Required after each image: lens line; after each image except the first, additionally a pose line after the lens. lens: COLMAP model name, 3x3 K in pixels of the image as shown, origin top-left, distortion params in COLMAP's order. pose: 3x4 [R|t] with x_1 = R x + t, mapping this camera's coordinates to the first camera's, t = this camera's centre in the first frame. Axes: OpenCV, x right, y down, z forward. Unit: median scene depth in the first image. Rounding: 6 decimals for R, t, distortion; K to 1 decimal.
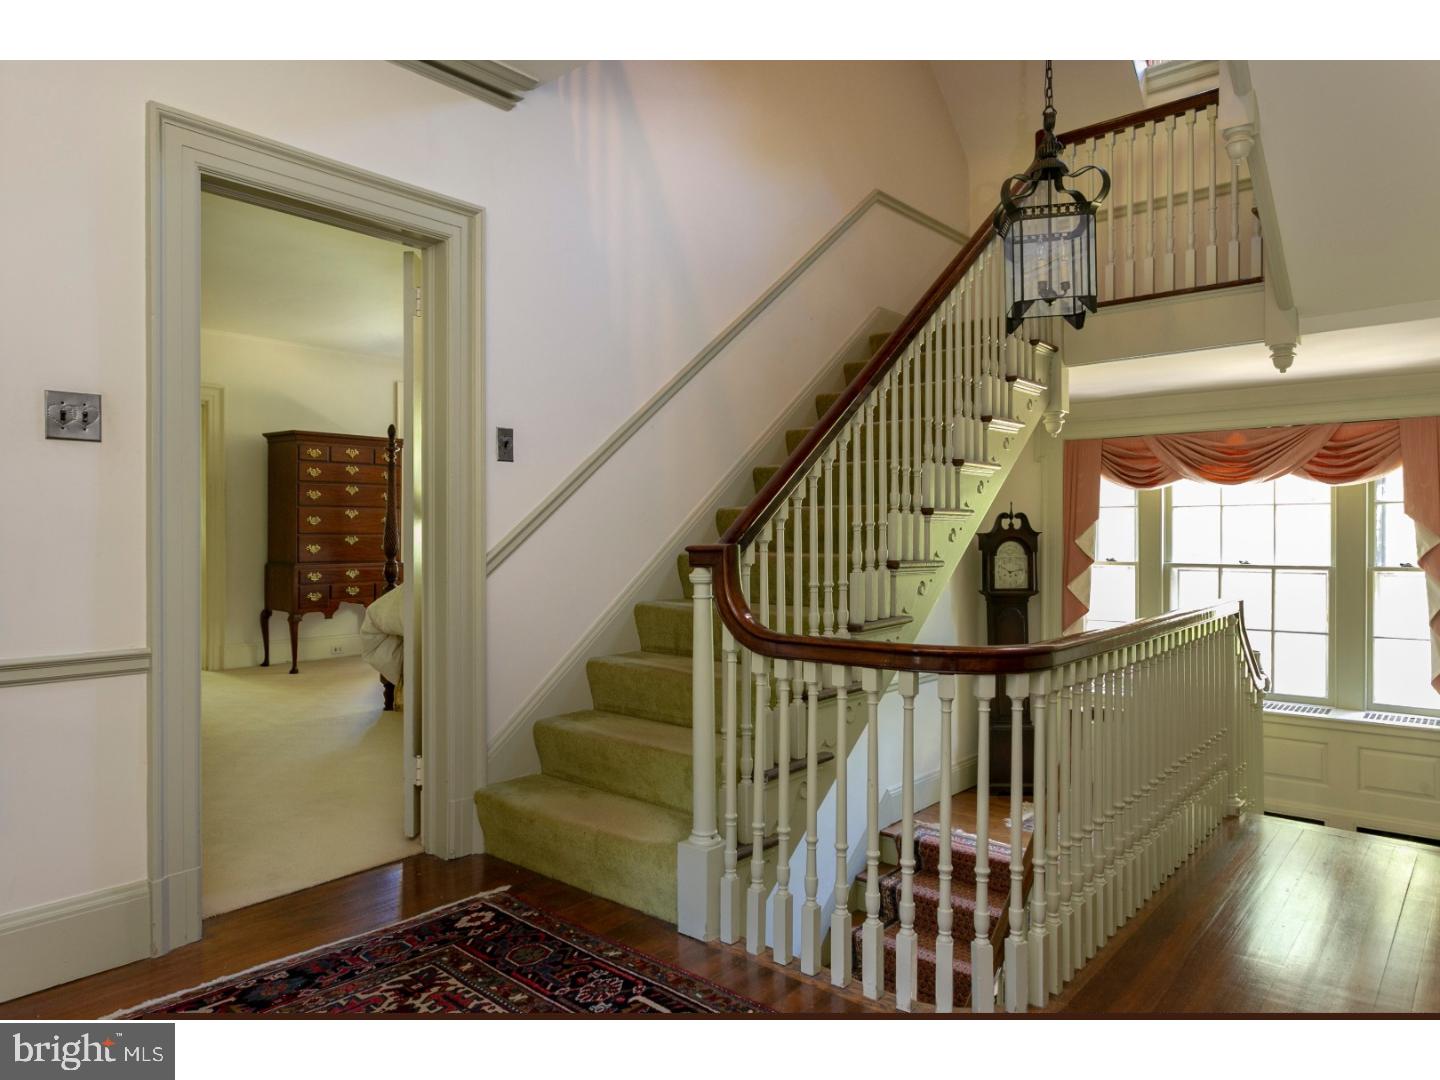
lens RADIAL K [[917.8, 0, 713.1], [0, 917.8, 534.2], [0, 0, 1]] dist [-0.040276, -0.000562]
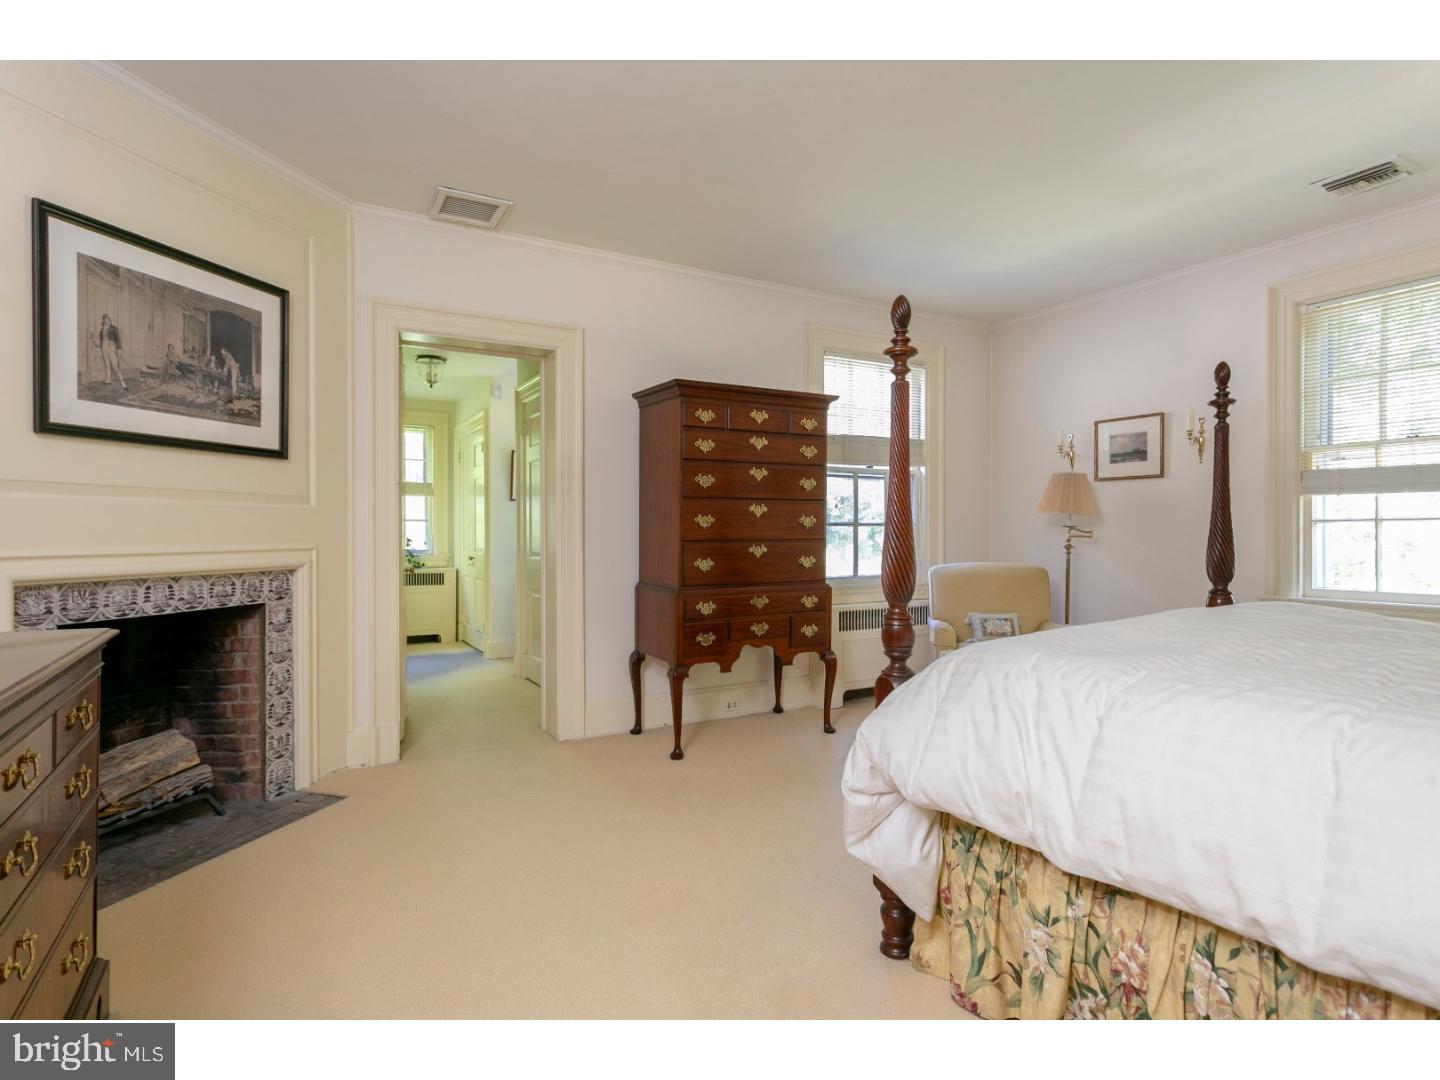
lens RADIAL K [[816.2, 0, 726.2], [0, 816.2, 536.1], [0, 0, 1]] dist [-0.002924, -0.000074]
pose [[0.938855, -0.001887, -0.344308, -0.218288], [0.002742, 0.999994, 0.001997, -0.005315], [0.344302, -0.002819, 0.938855, 0.447573]]
